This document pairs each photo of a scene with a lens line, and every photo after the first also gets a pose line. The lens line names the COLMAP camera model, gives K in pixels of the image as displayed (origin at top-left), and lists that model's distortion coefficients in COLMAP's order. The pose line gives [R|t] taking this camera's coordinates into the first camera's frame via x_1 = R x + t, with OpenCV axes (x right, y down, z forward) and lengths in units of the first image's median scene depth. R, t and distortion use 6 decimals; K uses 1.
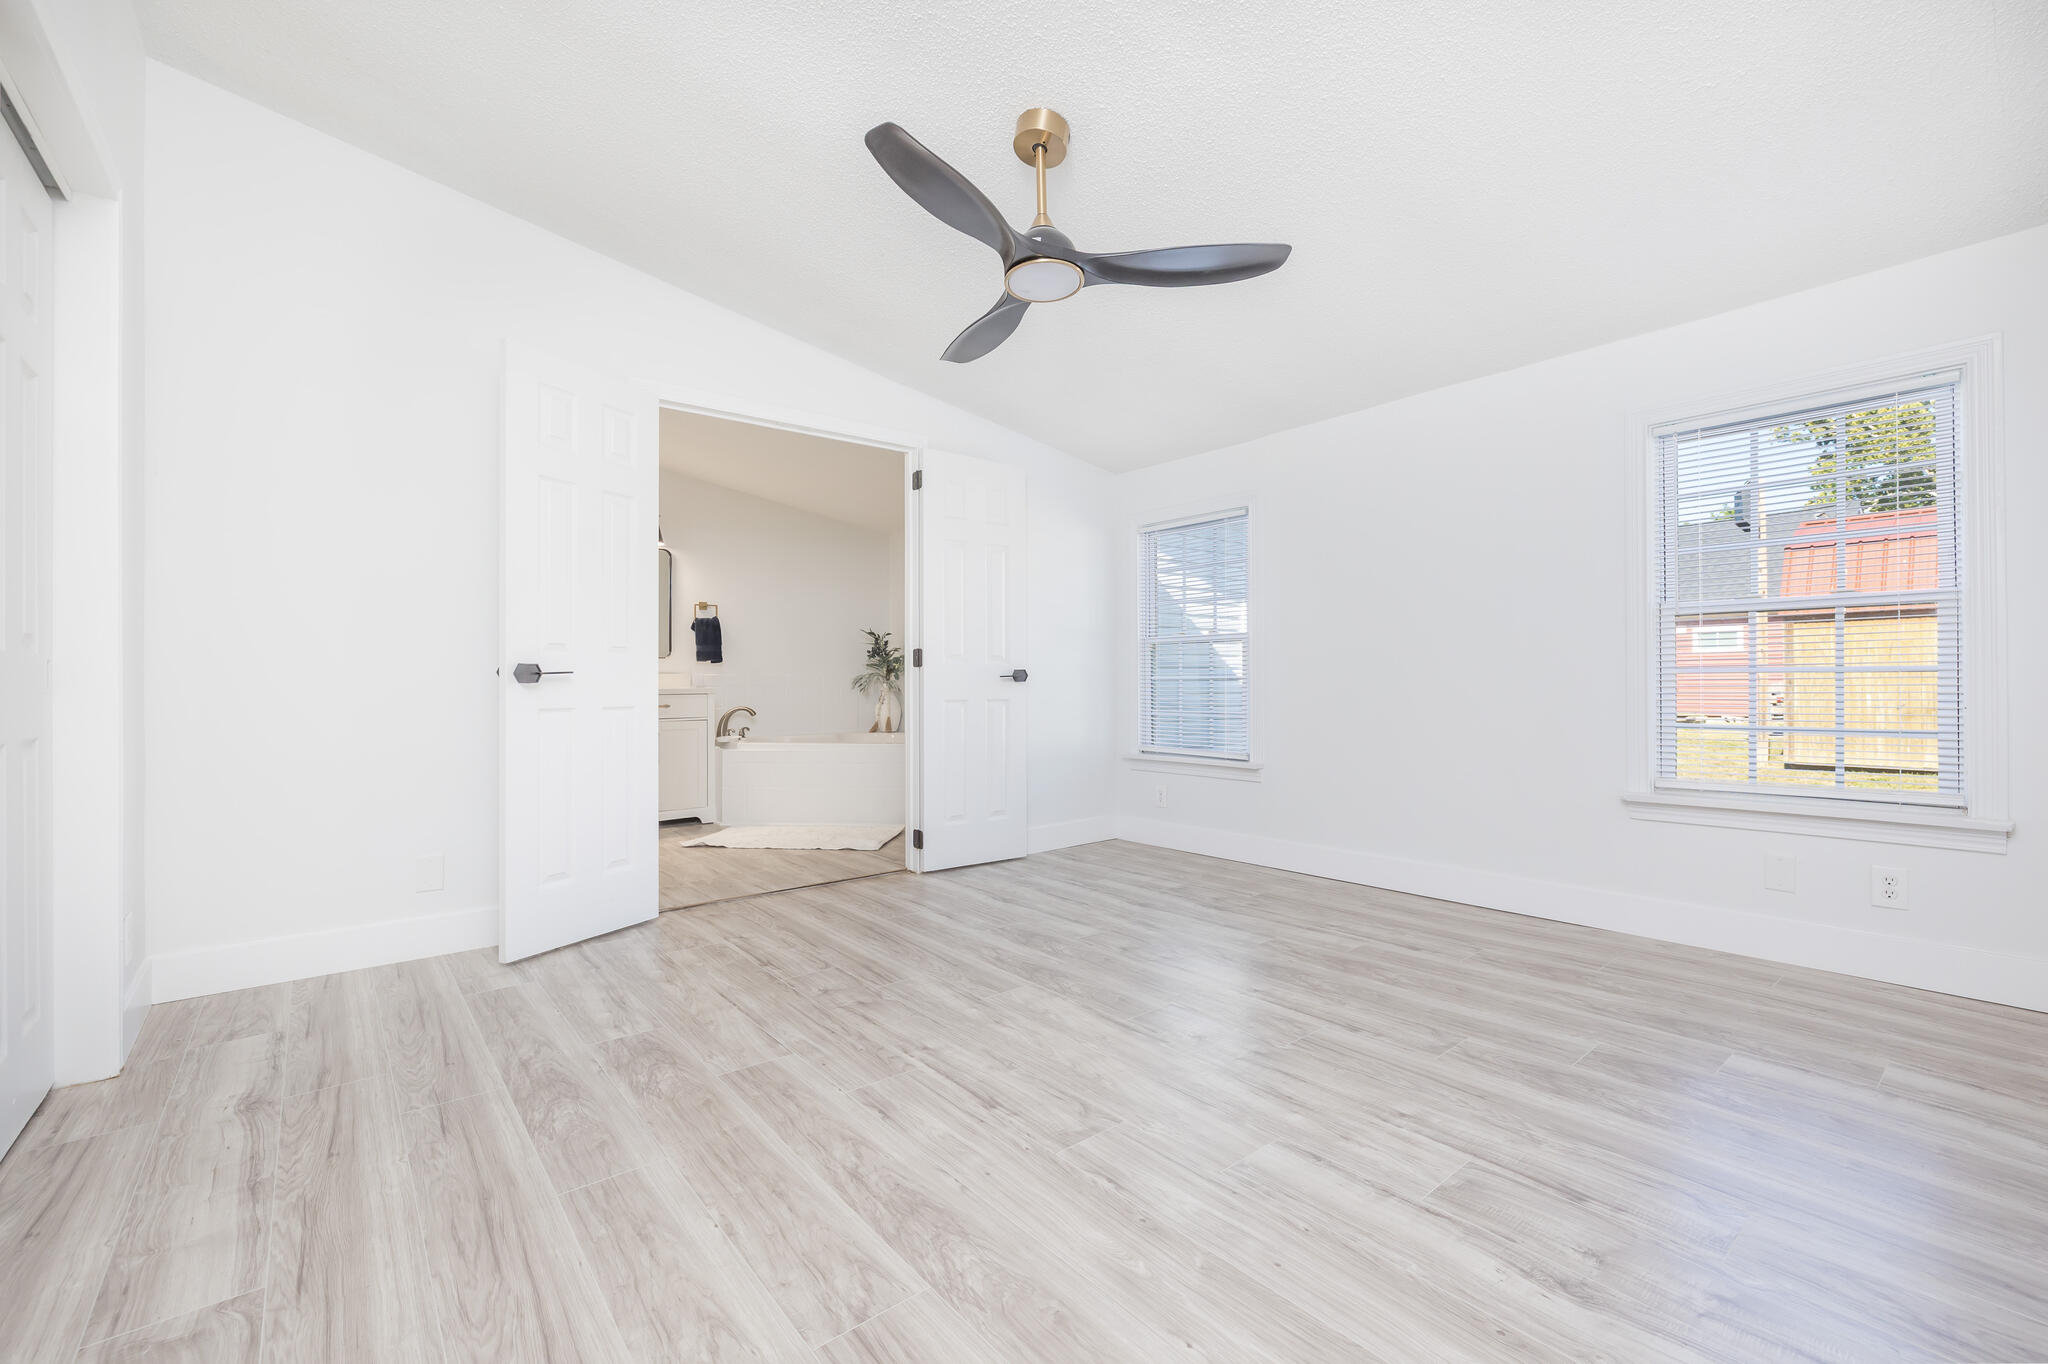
lens RADIAL K [[858.1, 0, 1029.8], [0, 858.1, 680.8], [0, 0, 1]] dist [-0.003183, -0.001446]
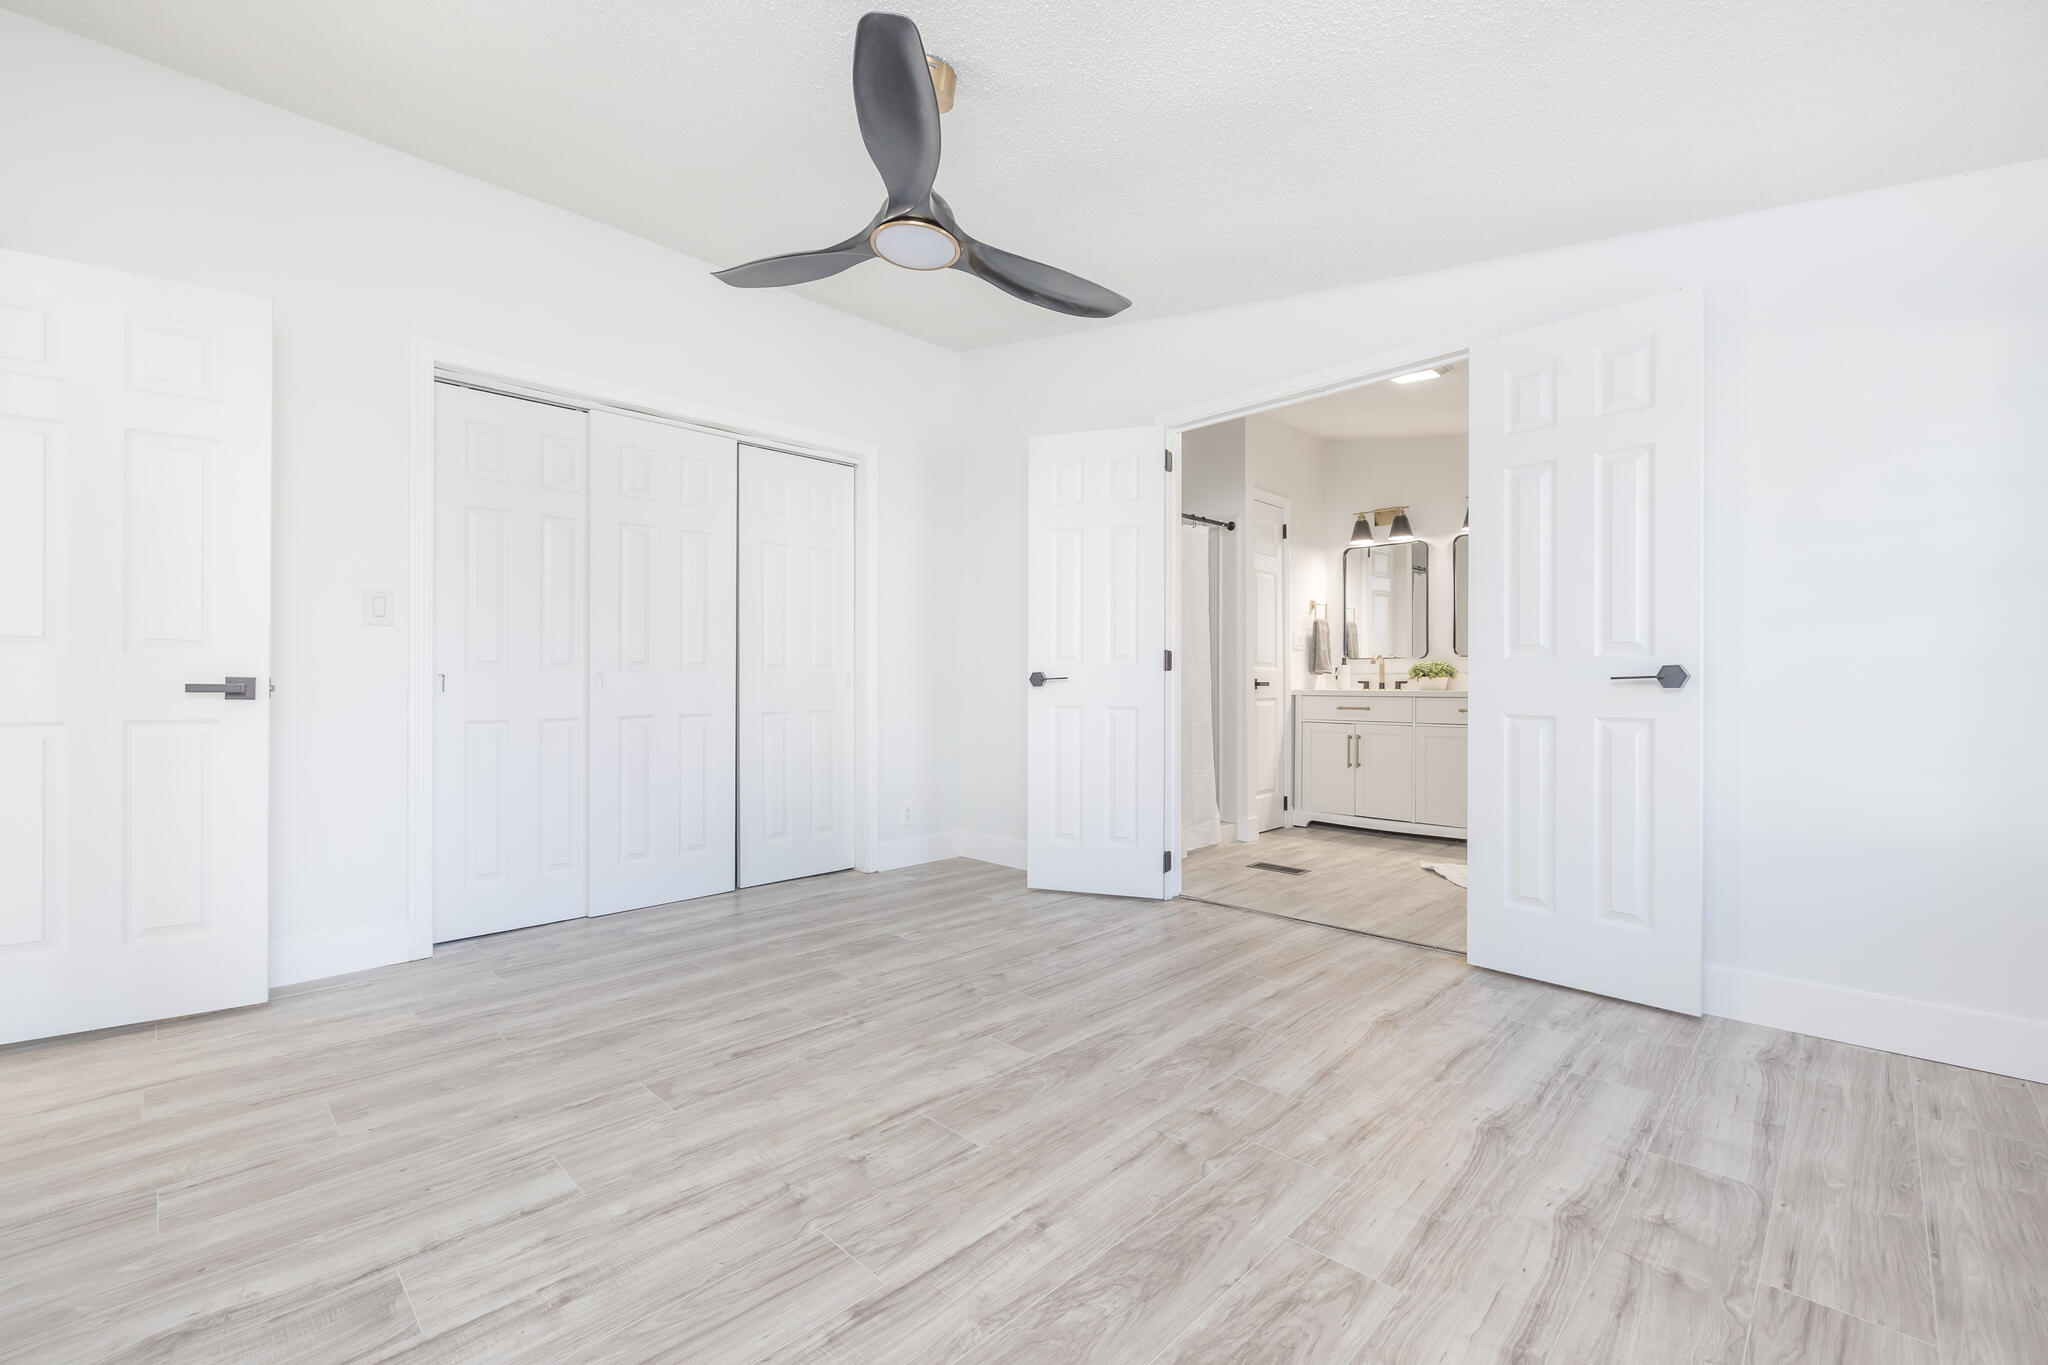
lens RADIAL K [[858.1, 0, 1024.7], [0, 858.1, 684.1], [0, 0, 1]] dist [-0.003183, -0.001446]
pose [[0.101953, 0.004827, -0.994778, 1.024281], [0.001208, 0.999987, 0.004976, -0.010268], [0.994789, -0.001709, 0.101945, 1.133455]]
